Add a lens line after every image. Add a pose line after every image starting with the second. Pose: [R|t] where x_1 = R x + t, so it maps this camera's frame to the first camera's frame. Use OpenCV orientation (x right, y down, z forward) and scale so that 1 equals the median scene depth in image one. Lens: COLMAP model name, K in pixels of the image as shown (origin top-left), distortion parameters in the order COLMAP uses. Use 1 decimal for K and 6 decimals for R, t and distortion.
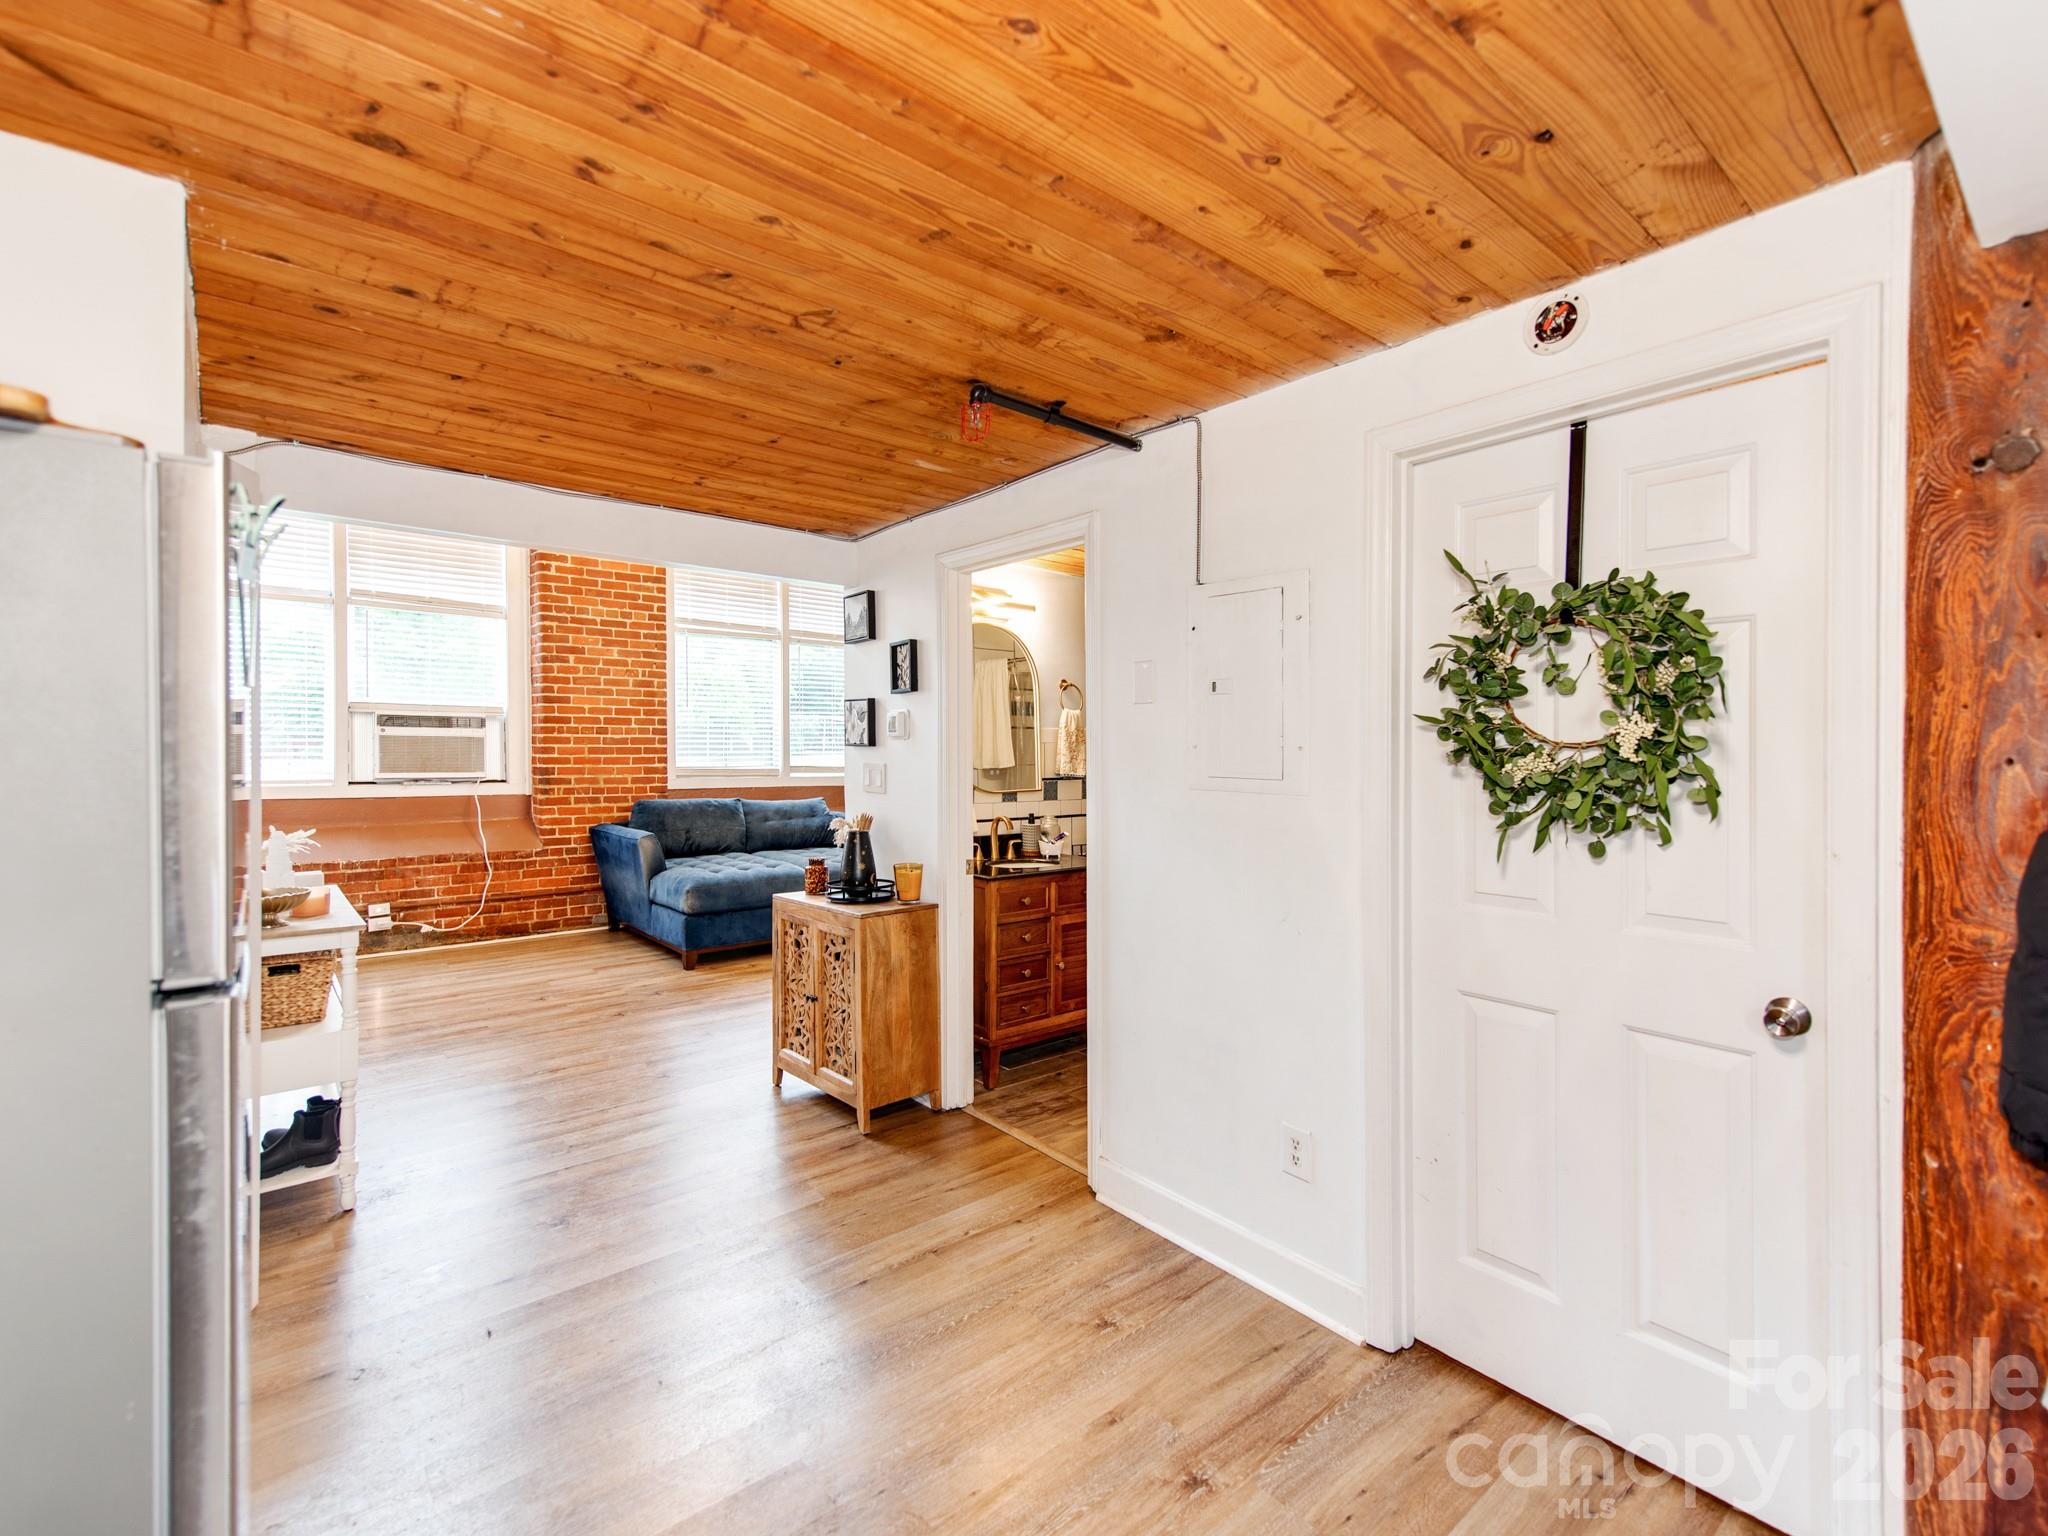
lens RADIAL K [[866.5, 0, 997.1], [0, 866.5, 750.4], [0, 0, 1]] dist [0.023413, -0.002695]
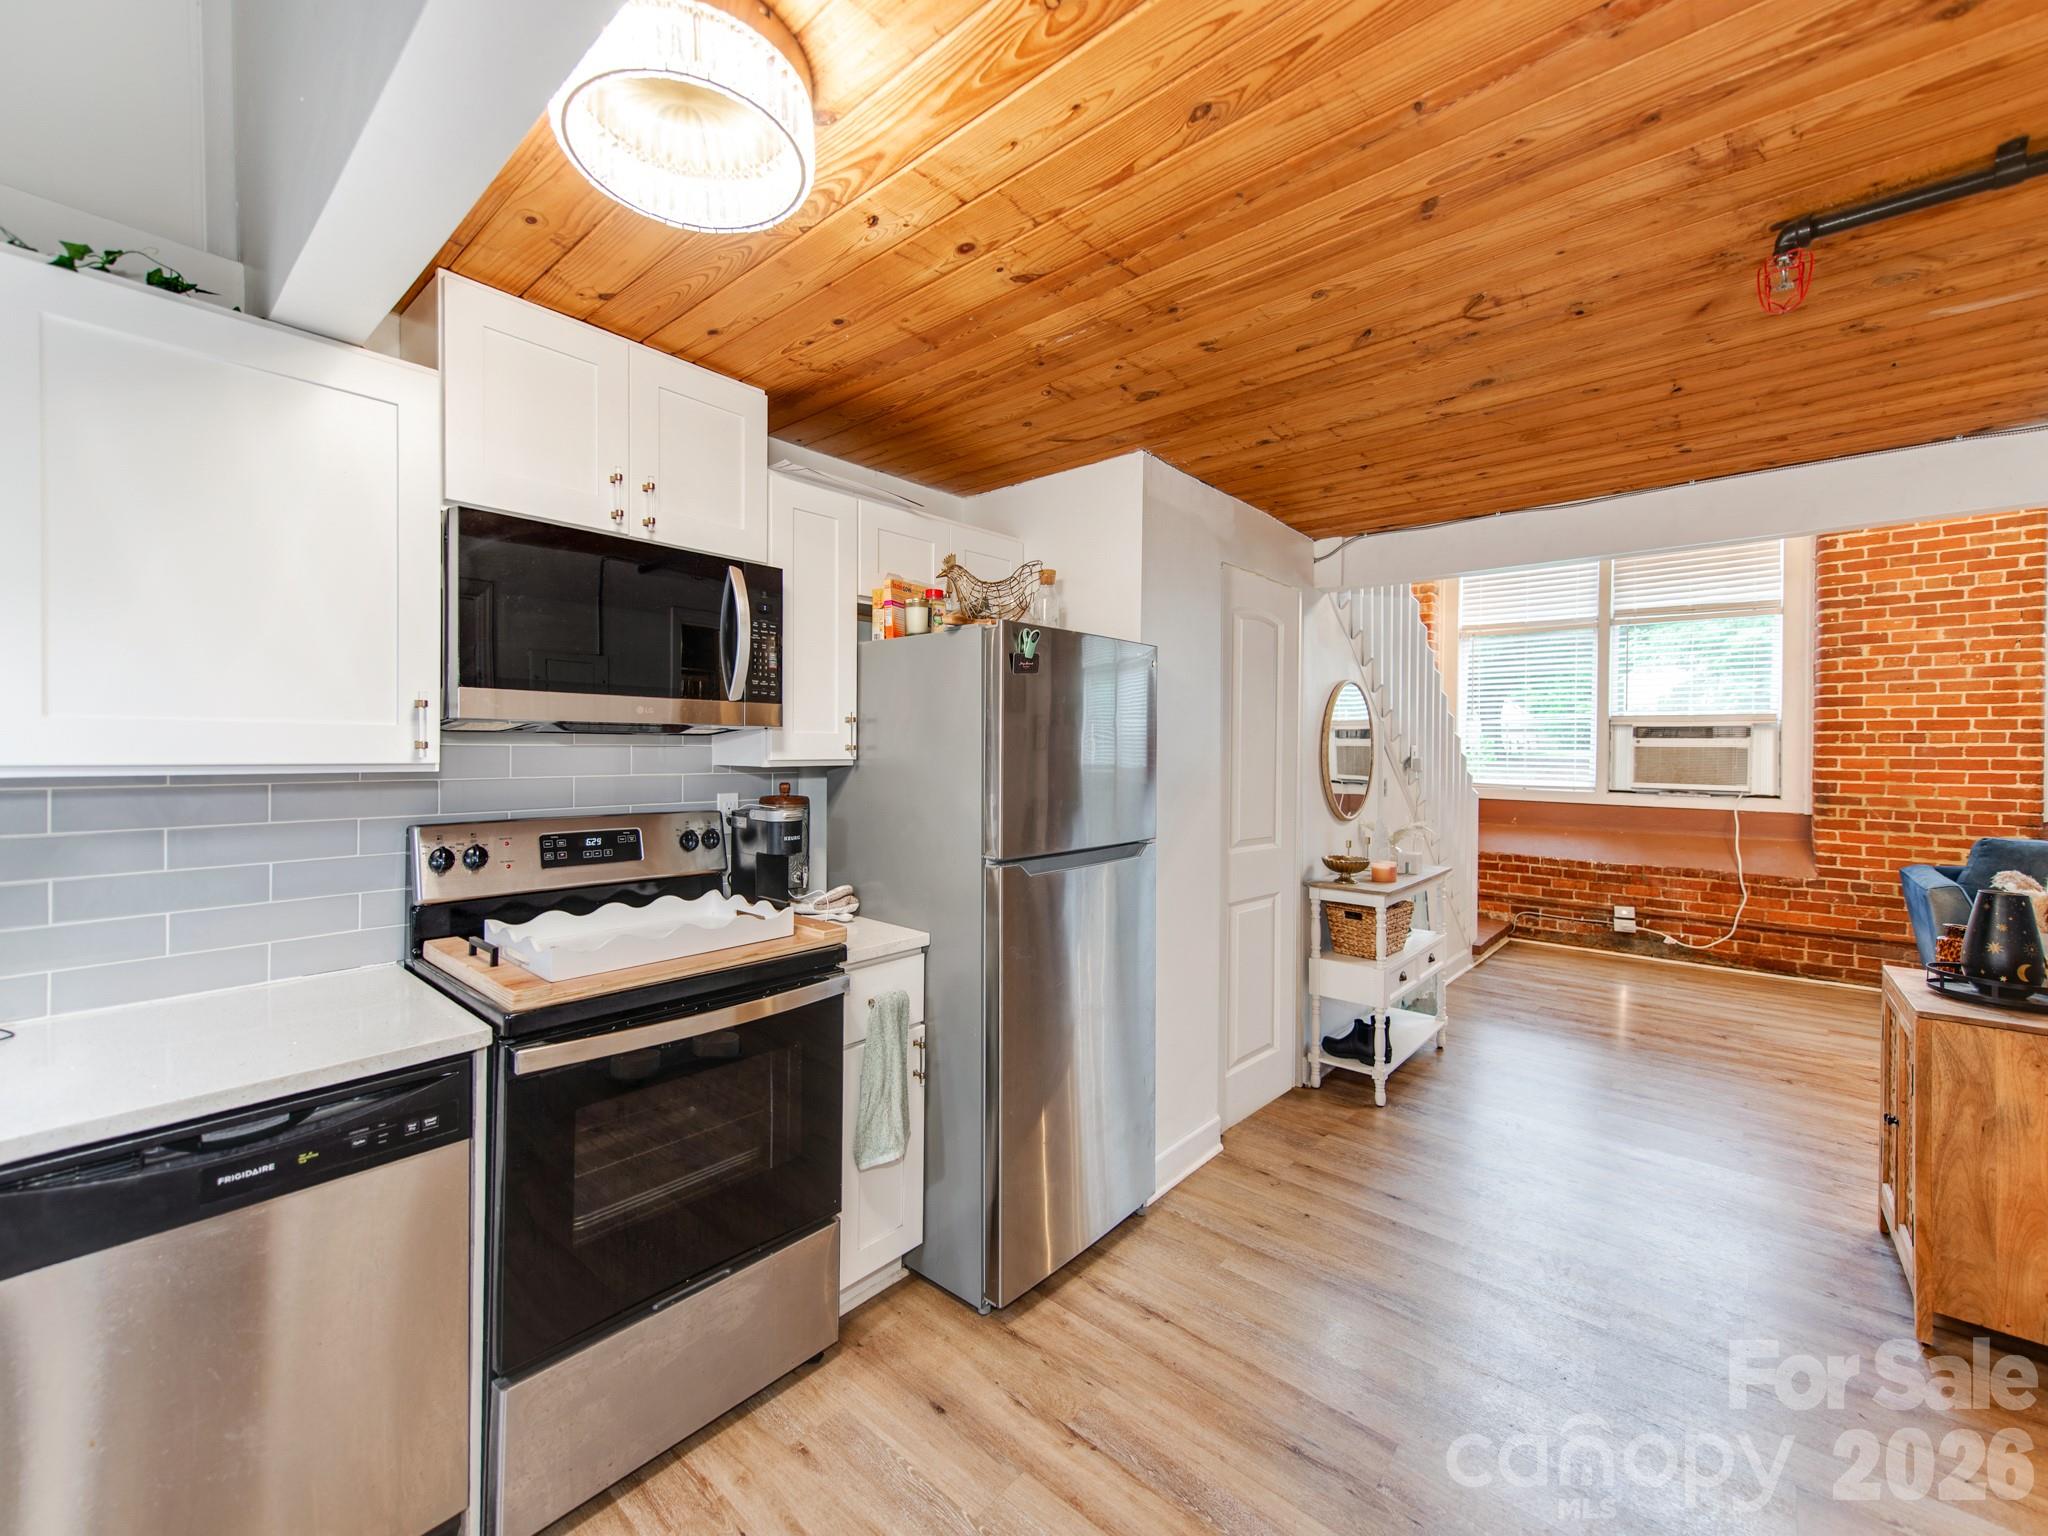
lens RADIAL K [[866.5, 0, 1034.6], [0, 866.5, 764.8], [0, 0, 1]] dist [0.023413, -0.002695]
pose [[0.192343, 0.013312, -0.981238, 0.168756], [-0.009904, 0.999883, 0.011623, -0.000495], [0.981278, 0.007482, 0.192452, 0.089624]]
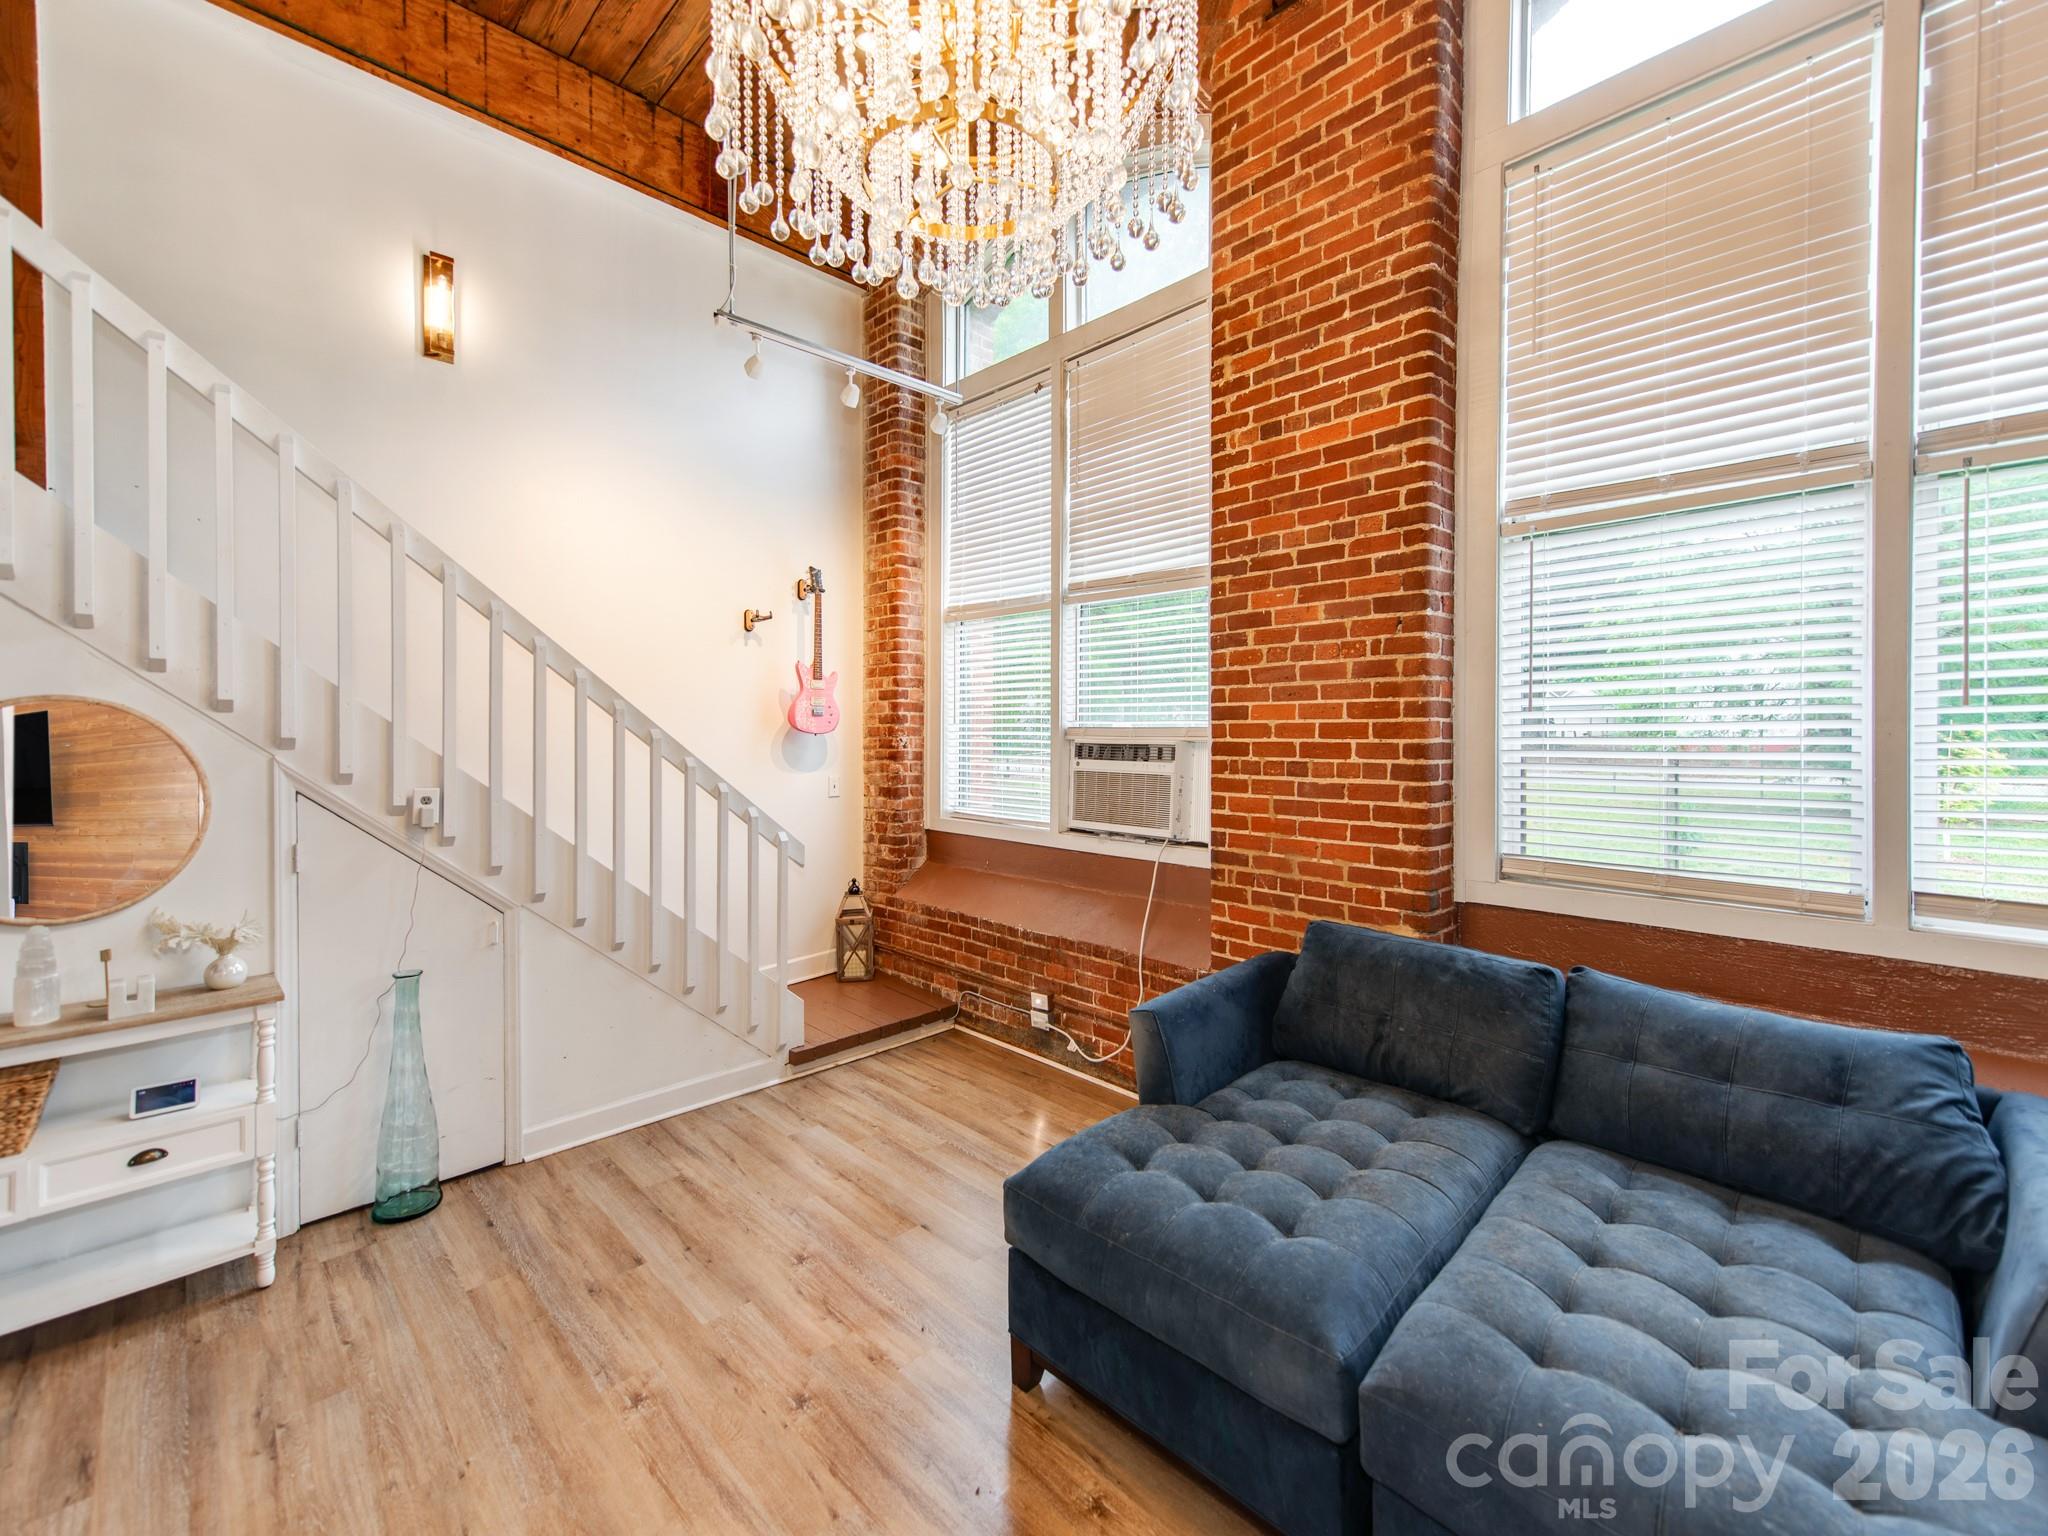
lens RADIAL K [[866.5, 0, 1035.6], [0, 866.5, 752.0], [0, 0, 1]] dist [0.023413, -0.002695]
pose [[0.114960, 0.011945, -0.993298, 0.035718], [-0.006987, 0.999913, 0.011216, -0.038495], [0.993346, 0.005651, 0.115034, 0.812871]]
